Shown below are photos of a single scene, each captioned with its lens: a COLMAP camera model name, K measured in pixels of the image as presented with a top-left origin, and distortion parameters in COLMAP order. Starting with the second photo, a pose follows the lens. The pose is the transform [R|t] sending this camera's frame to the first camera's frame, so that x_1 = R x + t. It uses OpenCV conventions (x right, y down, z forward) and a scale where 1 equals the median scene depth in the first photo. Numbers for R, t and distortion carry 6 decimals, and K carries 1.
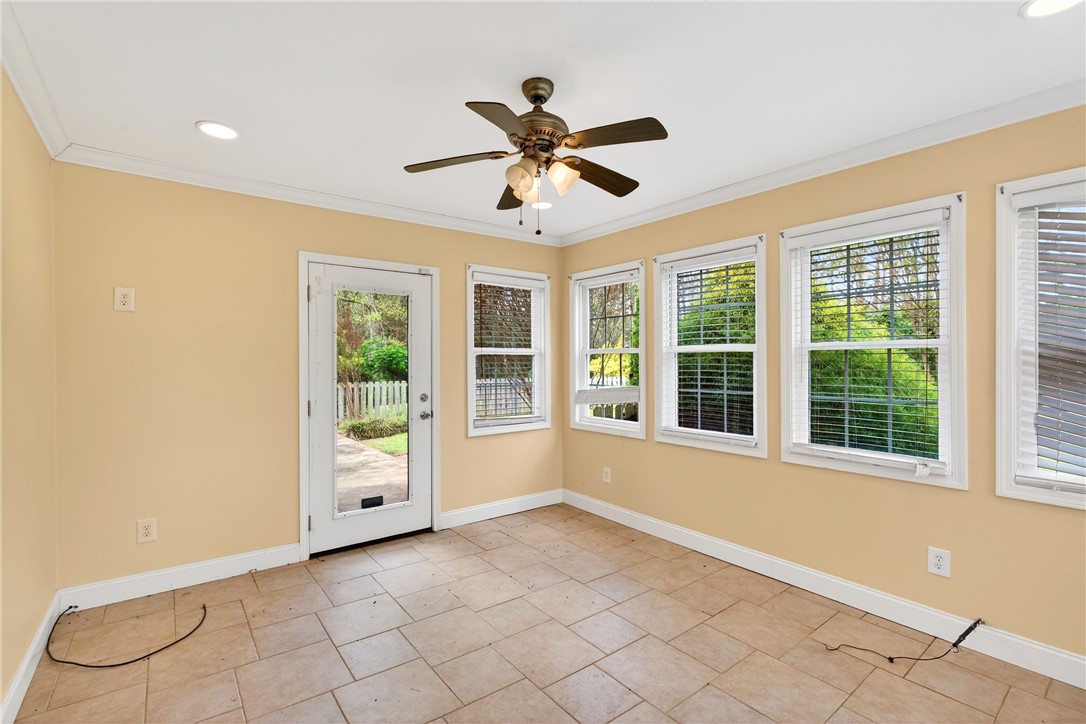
lens RADIAL K [[482.1, 0, 544.9], [0, 482.1, 364.6], [0, 0, 1]] dist [-0.004532, -0.000475]
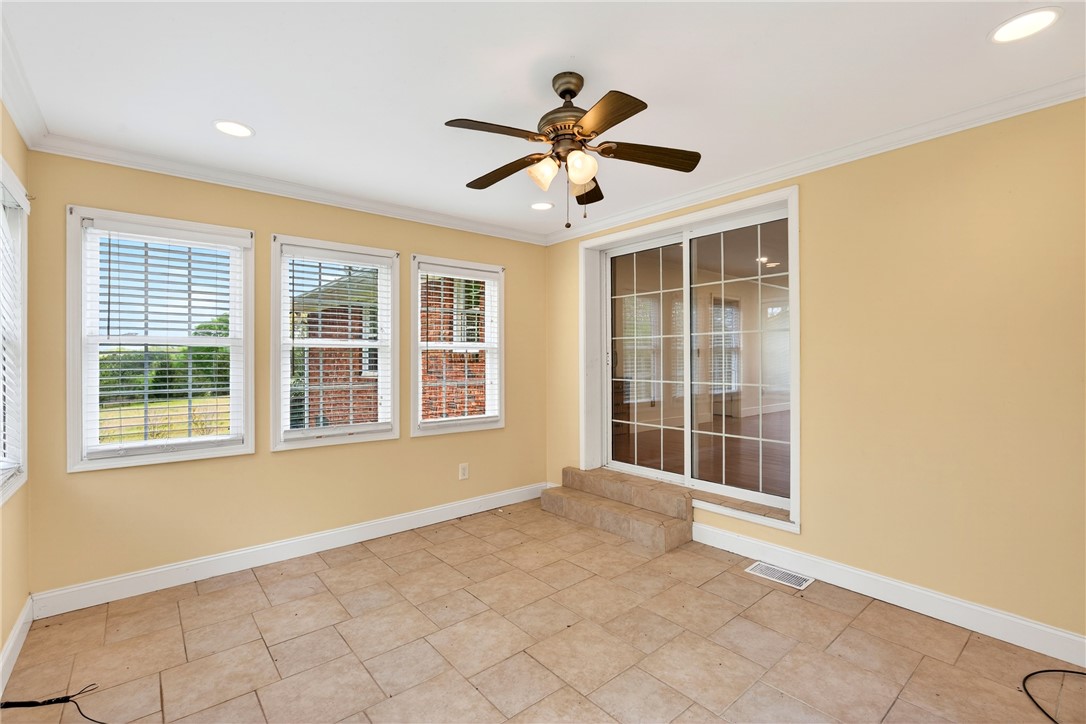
lens RADIAL K [[482.1, 0, 543.1], [0, 482.1, 359.0], [0, 0, 1]] dist [-0.004532, -0.000475]
pose [[-0.999567, 0.002892, -0.029271, 0.069158], [0.002933, 0.999995, -0.001379, 0.008007], [0.029266, -0.001464, -0.999571, 1.984640]]
